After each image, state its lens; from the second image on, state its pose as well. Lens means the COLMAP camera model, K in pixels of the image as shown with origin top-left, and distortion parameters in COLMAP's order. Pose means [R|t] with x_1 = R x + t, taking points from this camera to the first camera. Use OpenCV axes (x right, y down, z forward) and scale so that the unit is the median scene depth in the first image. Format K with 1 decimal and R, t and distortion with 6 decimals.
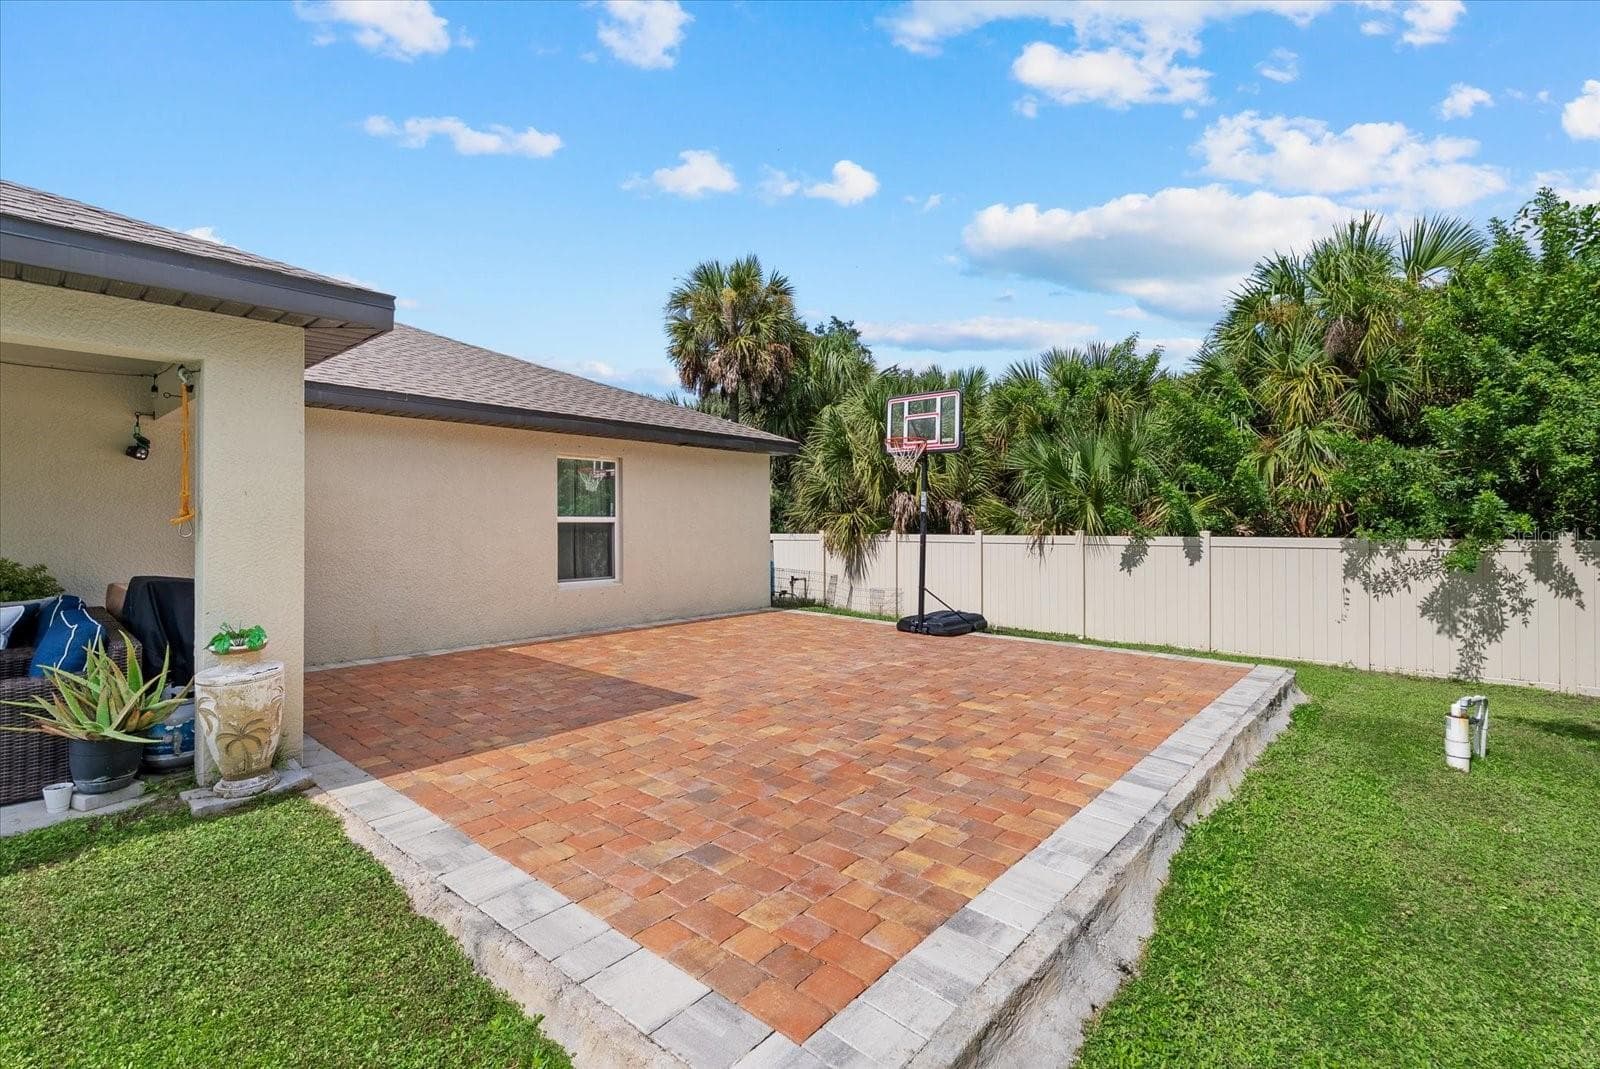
lens RADIAL K [[718.7, 0, 799.6], [0, 718.7, 528.8], [0, 0, 1]] dist [-0.004456, 0.000518]
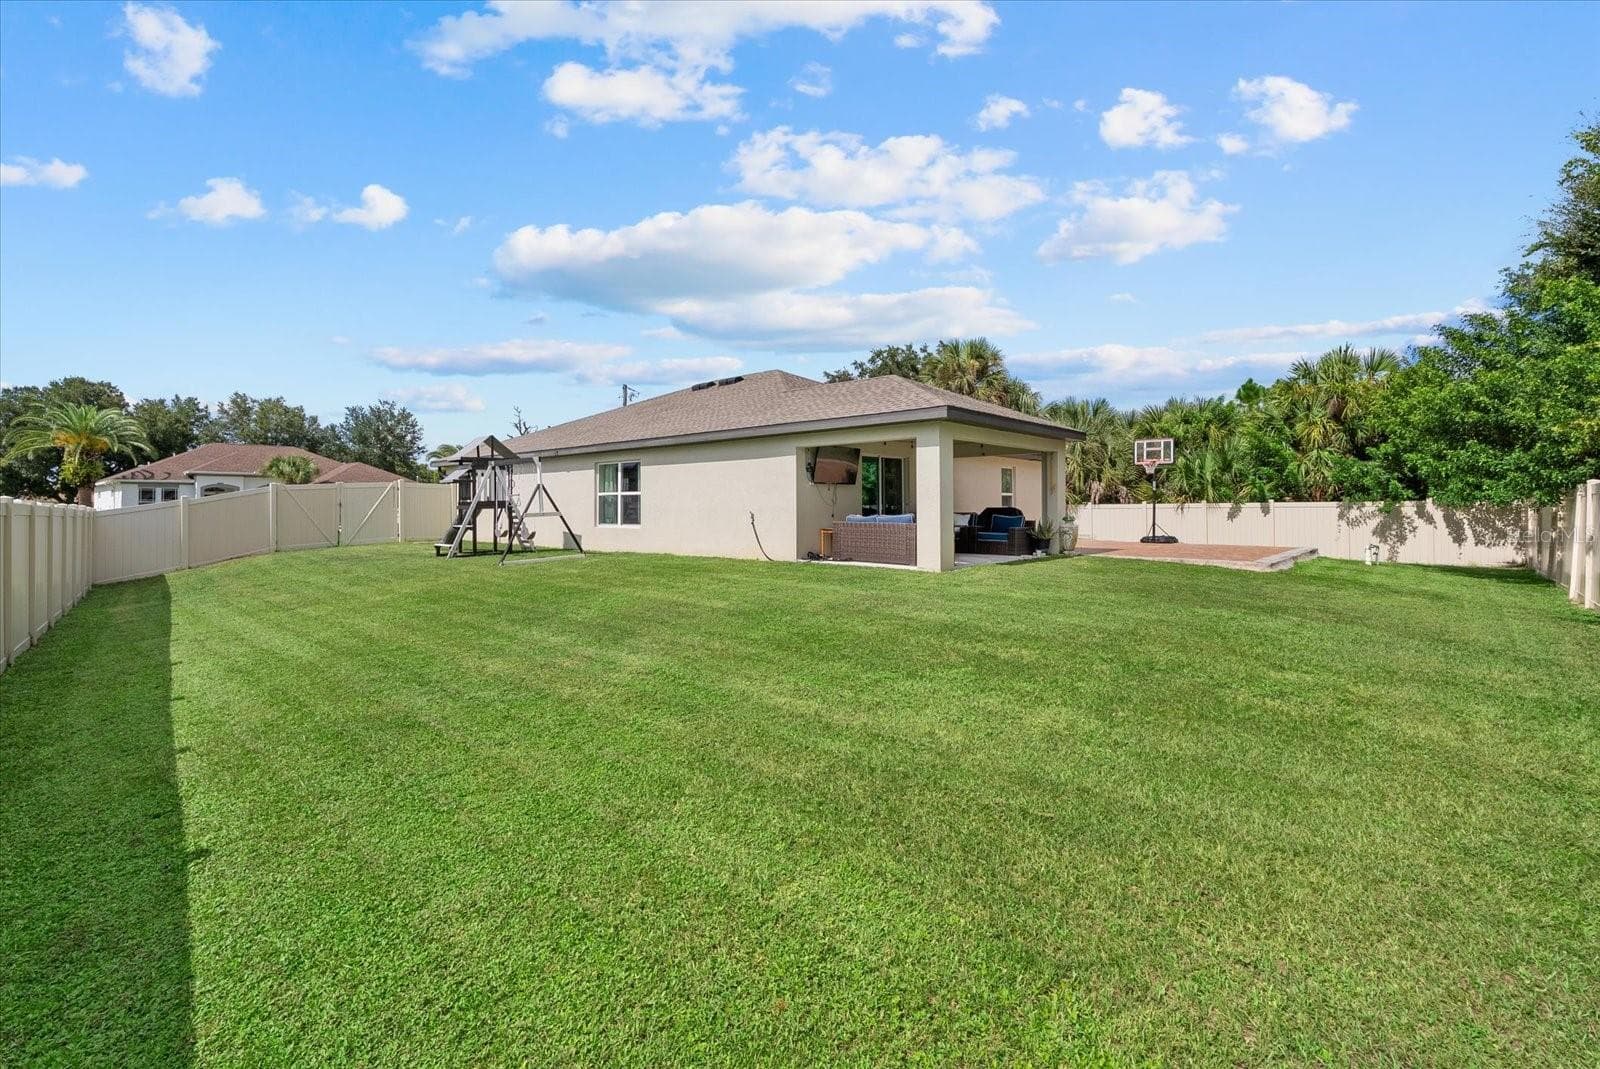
lens RADIAL K [[718.7, 0, 809.9], [0, 718.7, 505.5], [0, 0, 1]] dist [-0.004456, 0.000518]
pose [[0.999965, -0.005546, 0.006296, -0.816250], [0.005624, 0.999907, -0.012422, 0.040223], [-0.006226, 0.012457, 0.999903, -1.111662]]
